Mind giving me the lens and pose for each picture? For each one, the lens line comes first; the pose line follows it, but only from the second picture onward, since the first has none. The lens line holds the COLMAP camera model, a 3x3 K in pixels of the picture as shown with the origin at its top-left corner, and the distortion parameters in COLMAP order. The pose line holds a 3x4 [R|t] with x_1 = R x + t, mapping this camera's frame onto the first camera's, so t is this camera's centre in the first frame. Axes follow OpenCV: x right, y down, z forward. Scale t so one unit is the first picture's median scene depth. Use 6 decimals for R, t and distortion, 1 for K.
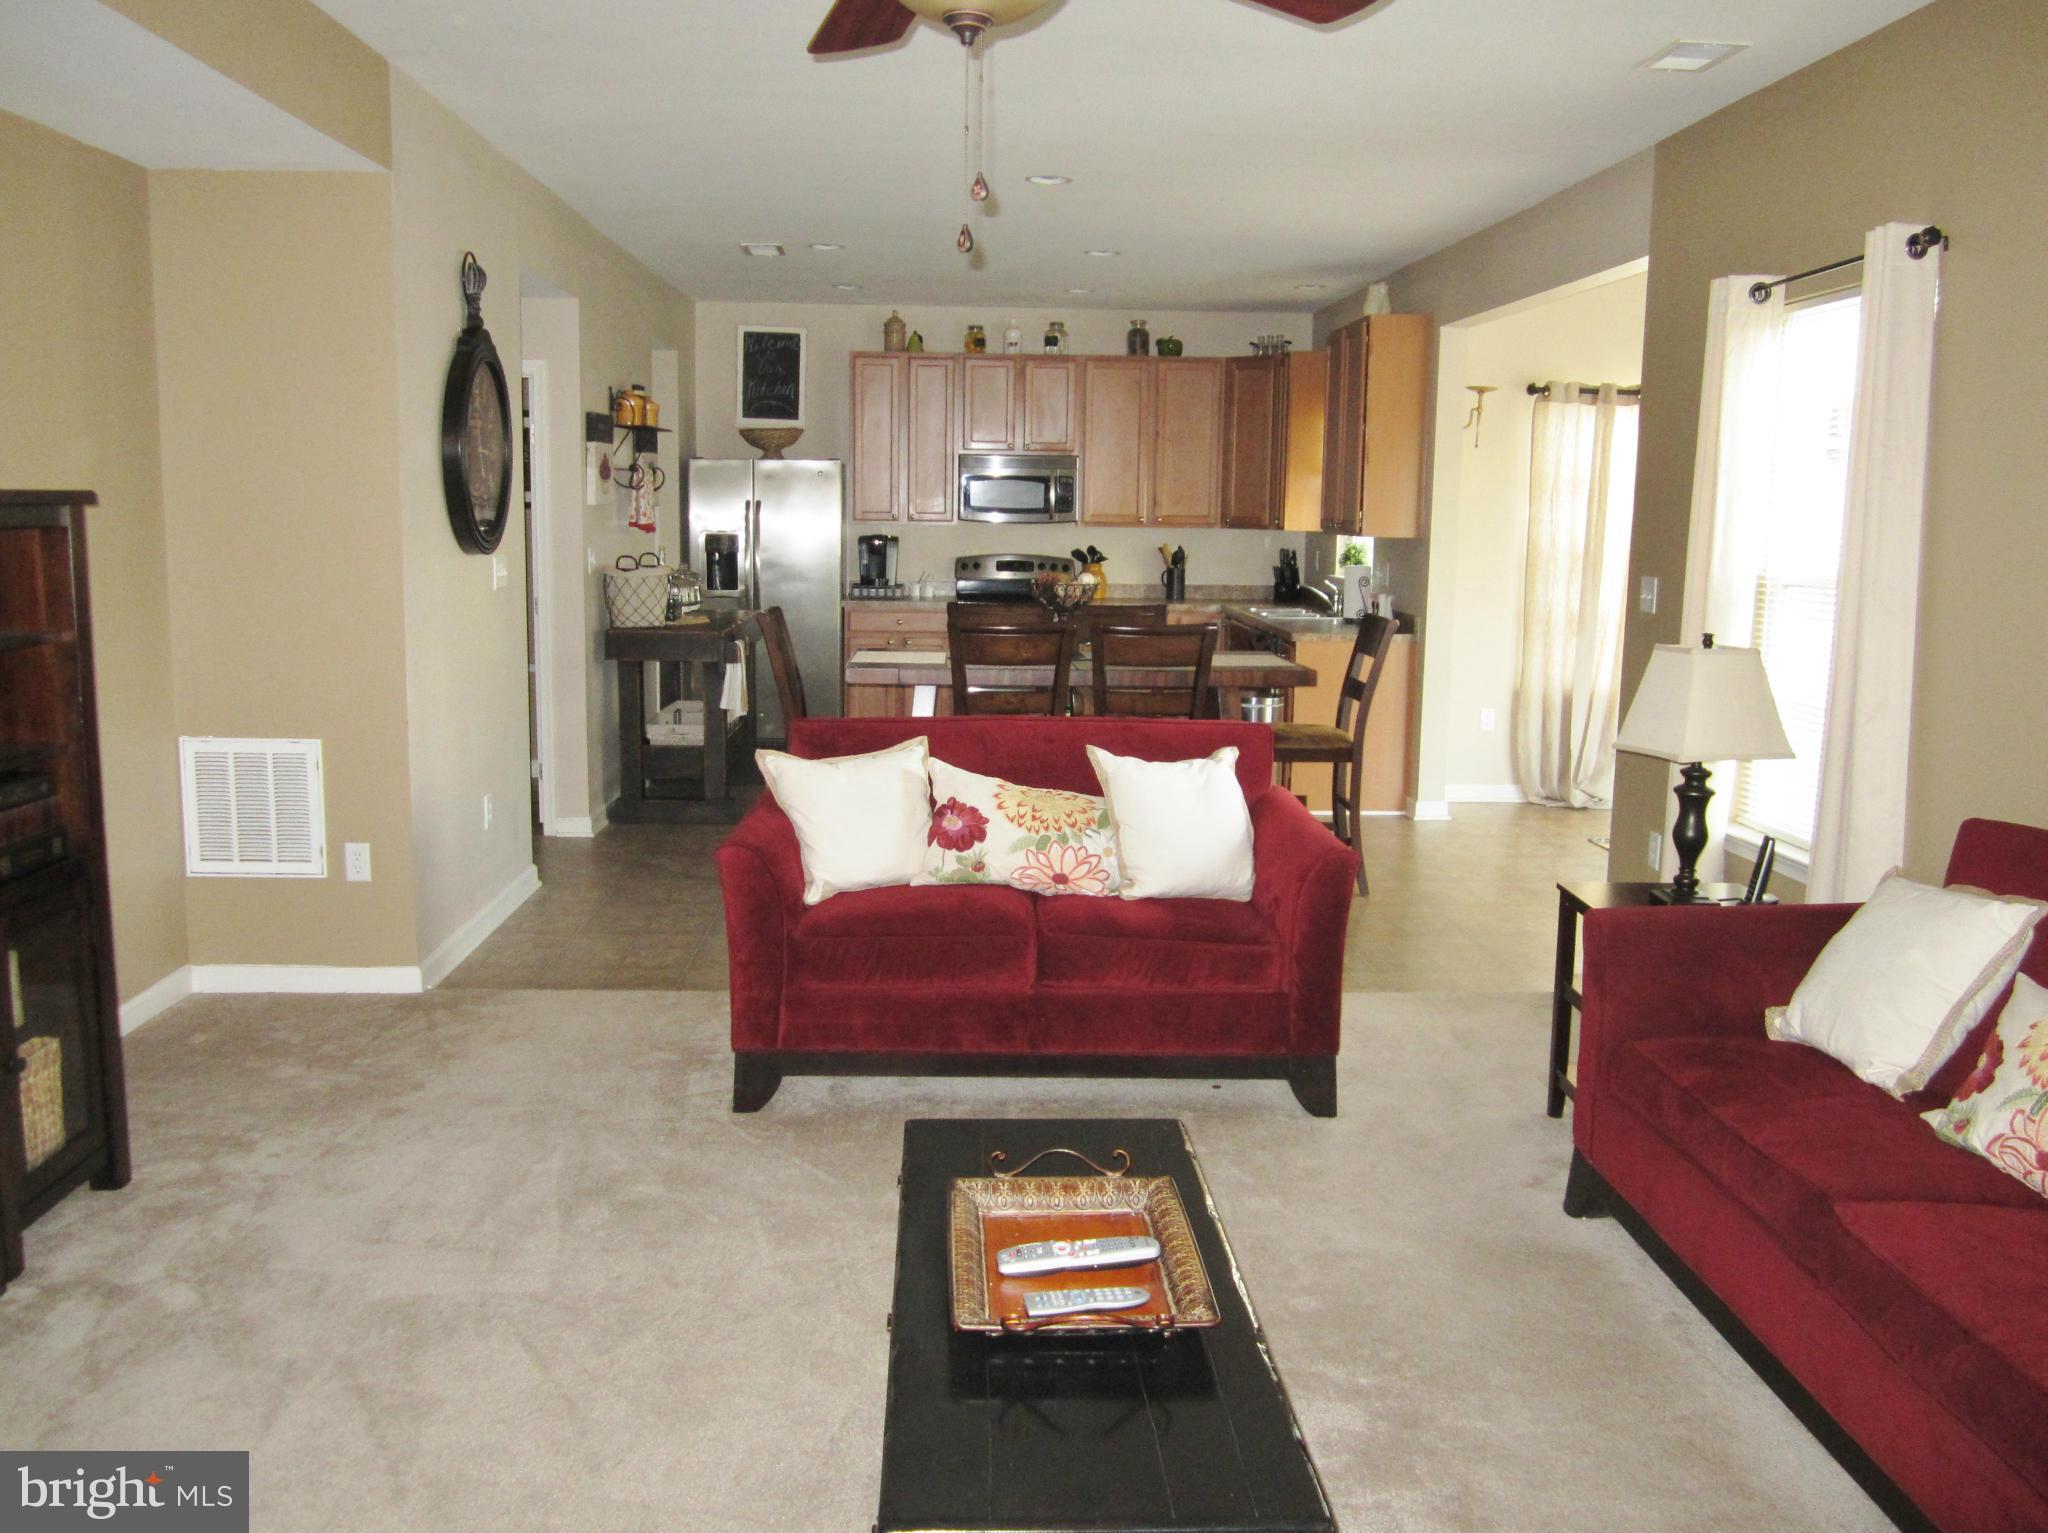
lens RADIAL K [[1696.3, 0, 1024.0], [0, 1696.3, 766.5], [0, 0, 1]] dist [-0.043270, 0.011934]
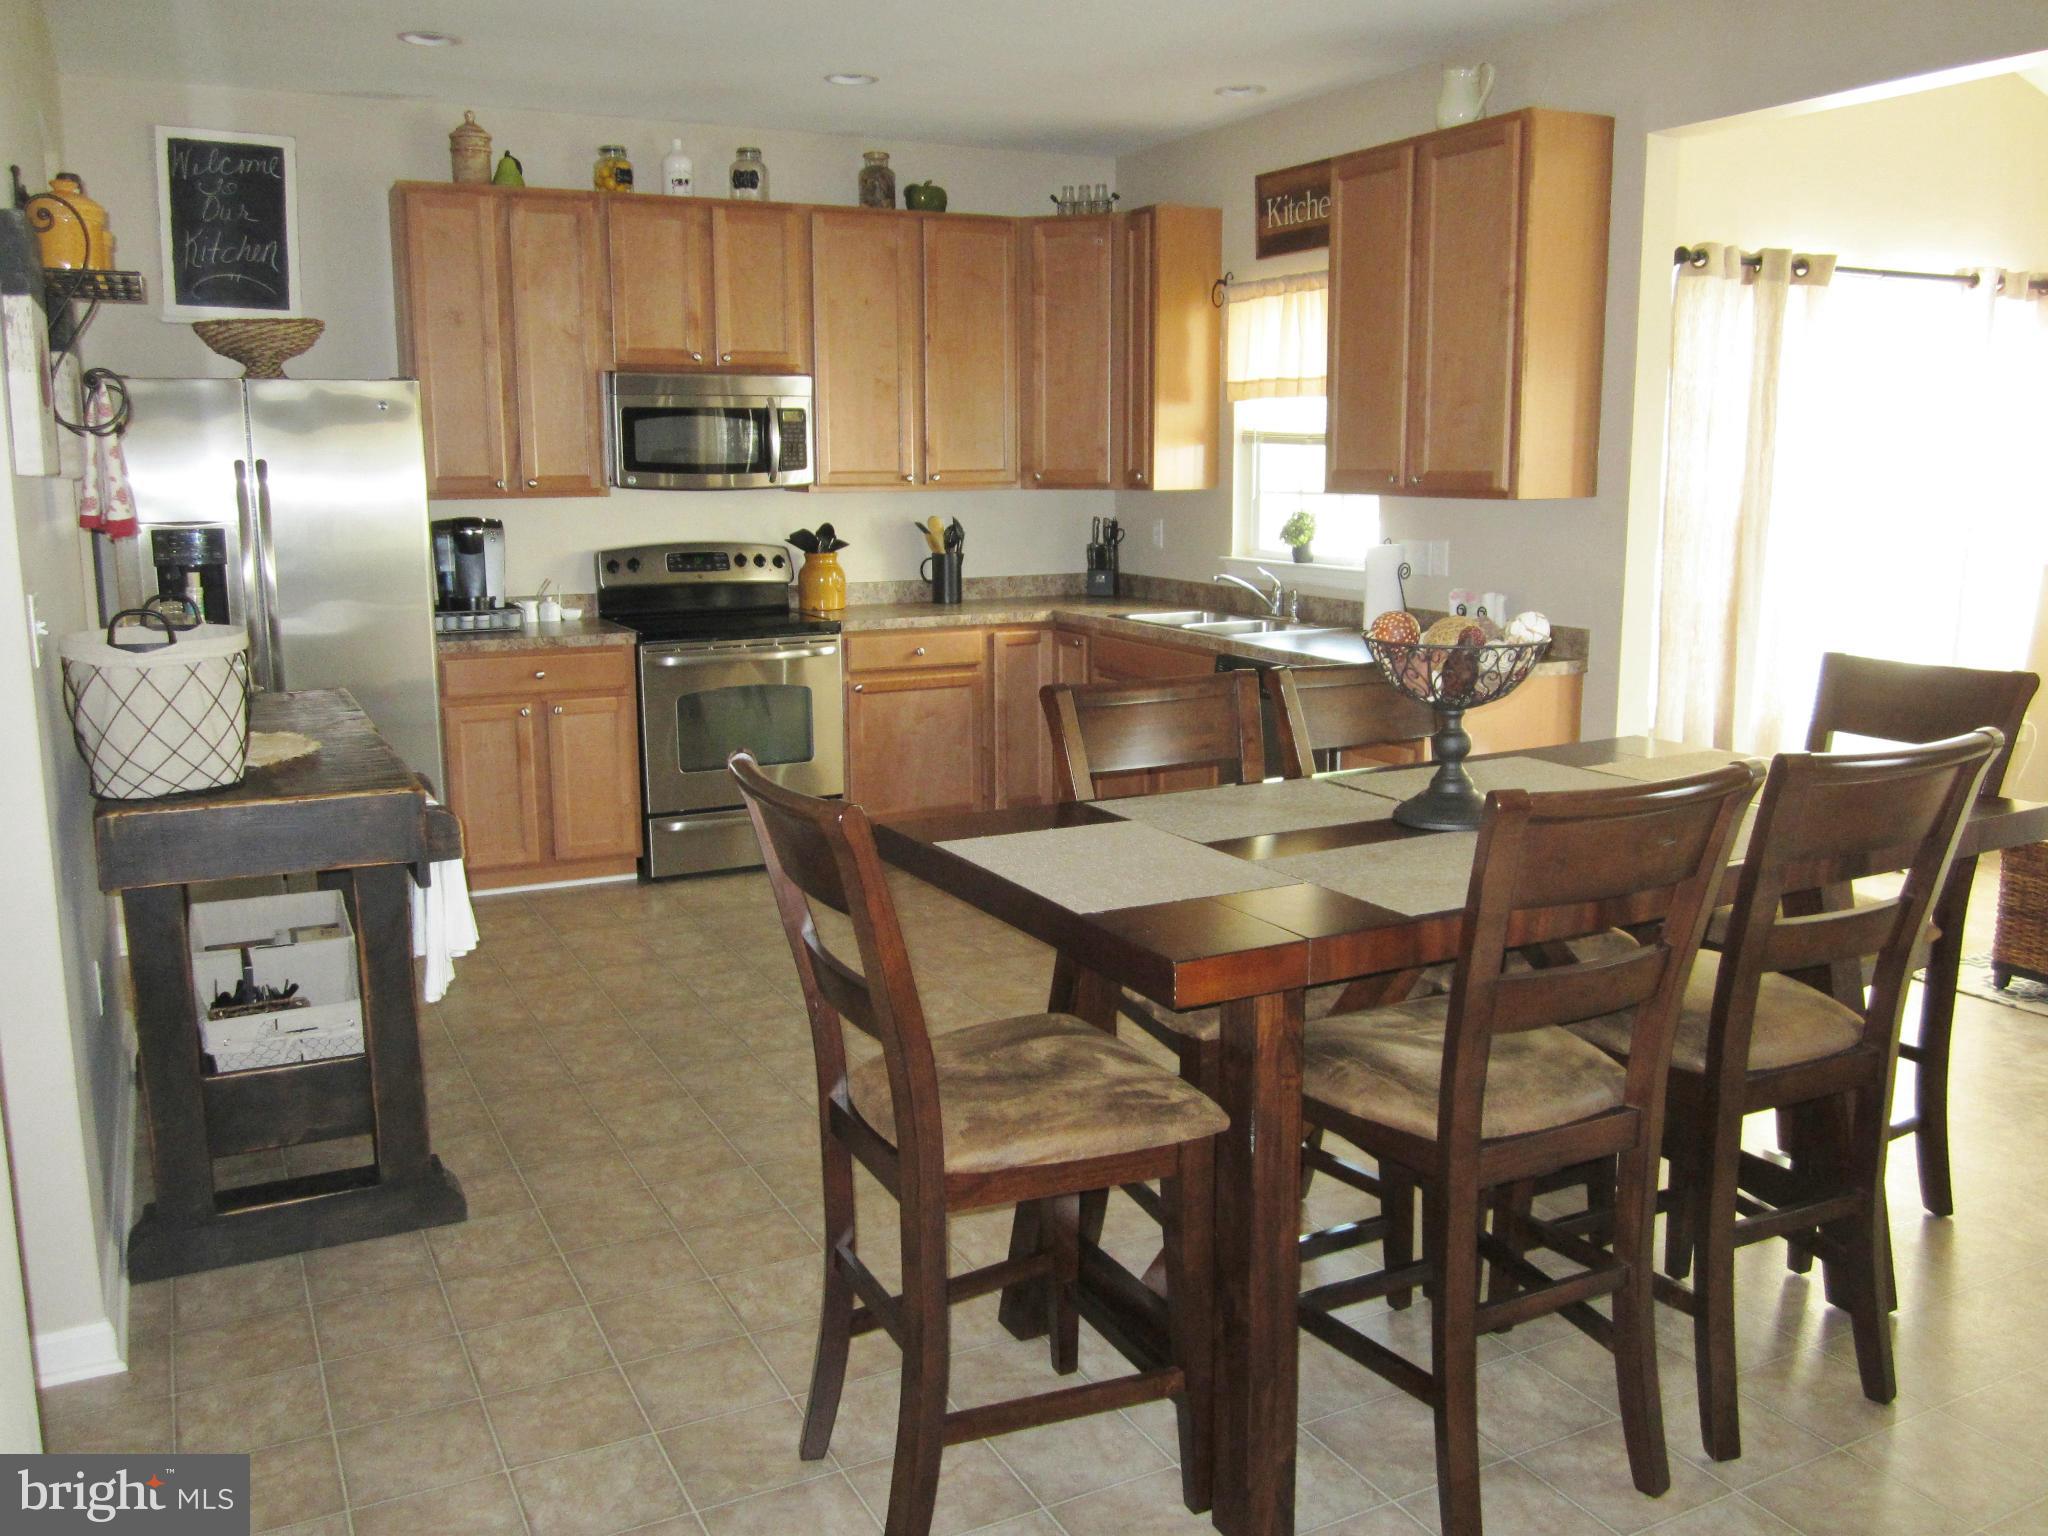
lens RADIAL K [[1696.3, 0, 1024.0], [0, 1696.3, 768.0], [0, 0, 1]] dist [-0.043270, 0.011934]
pose [[0.912618, -0.090651, 0.398637, -0.147587], [0.079415, 0.995841, 0.044648, -0.064718], [-0.401027, -0.009089, 0.916021, 0.416698]]
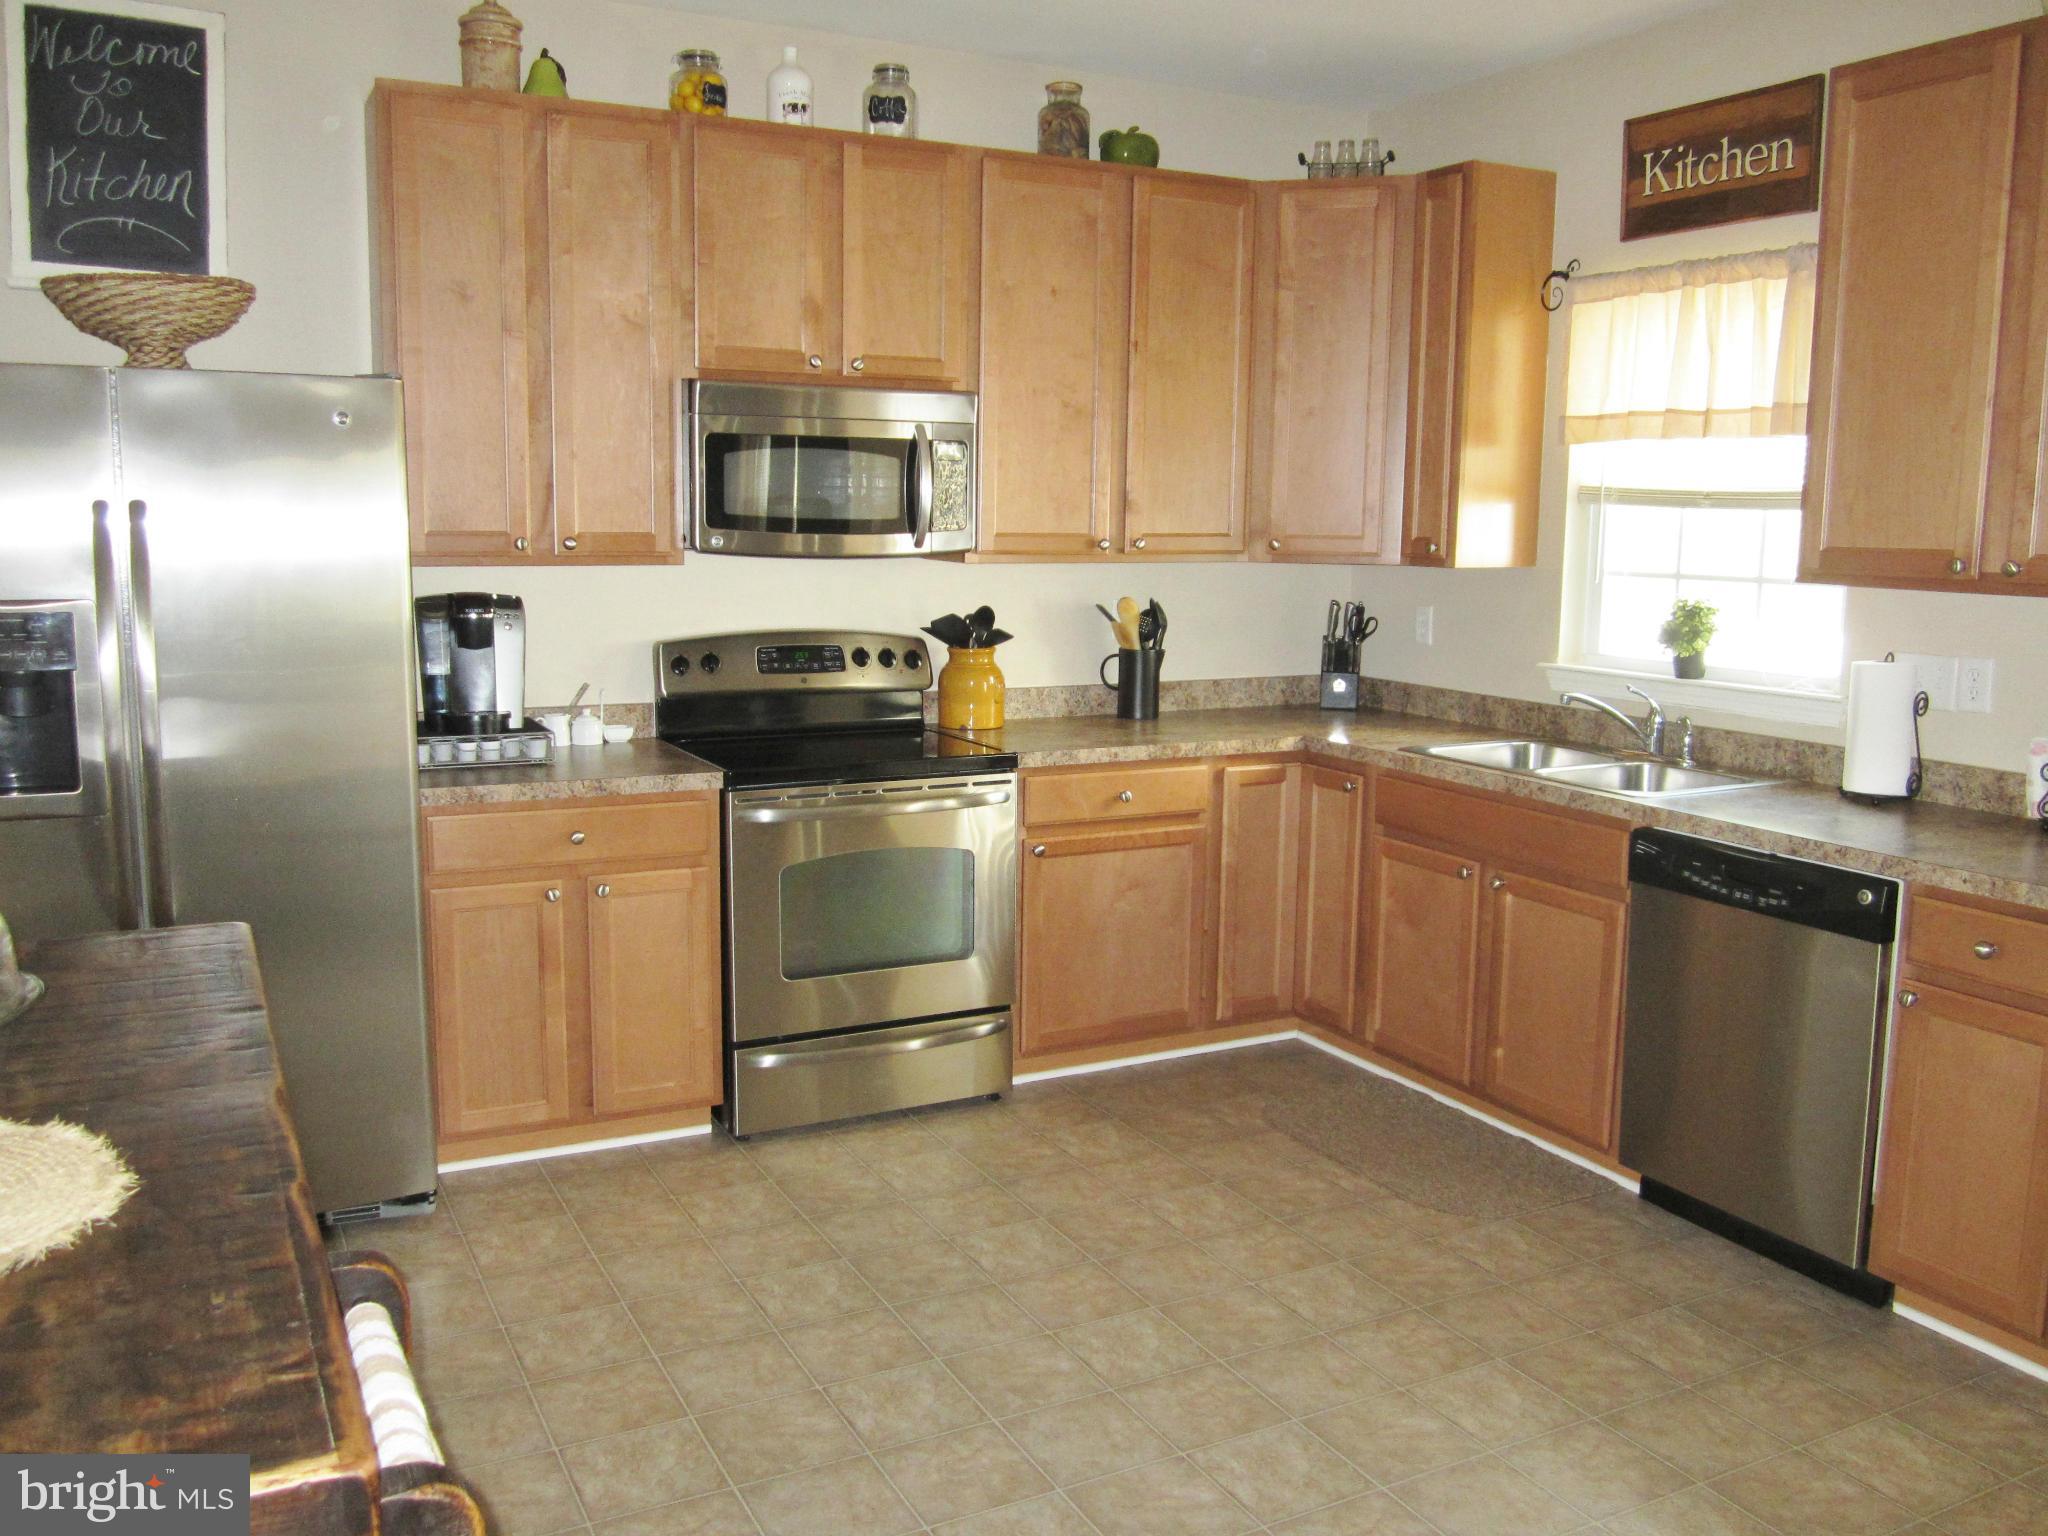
lens RADIAL K [[1696.3, 0, 1024.0], [0, 1696.3, 768.0], [0, 0, 1]] dist [-0.043270, 0.011934]
pose [[0.909398, -0.063373, 0.411070, -0.129952], [0.063429, 0.997895, 0.013518, -0.095770], [-0.411062, 0.013780, 0.911503, 0.614611]]
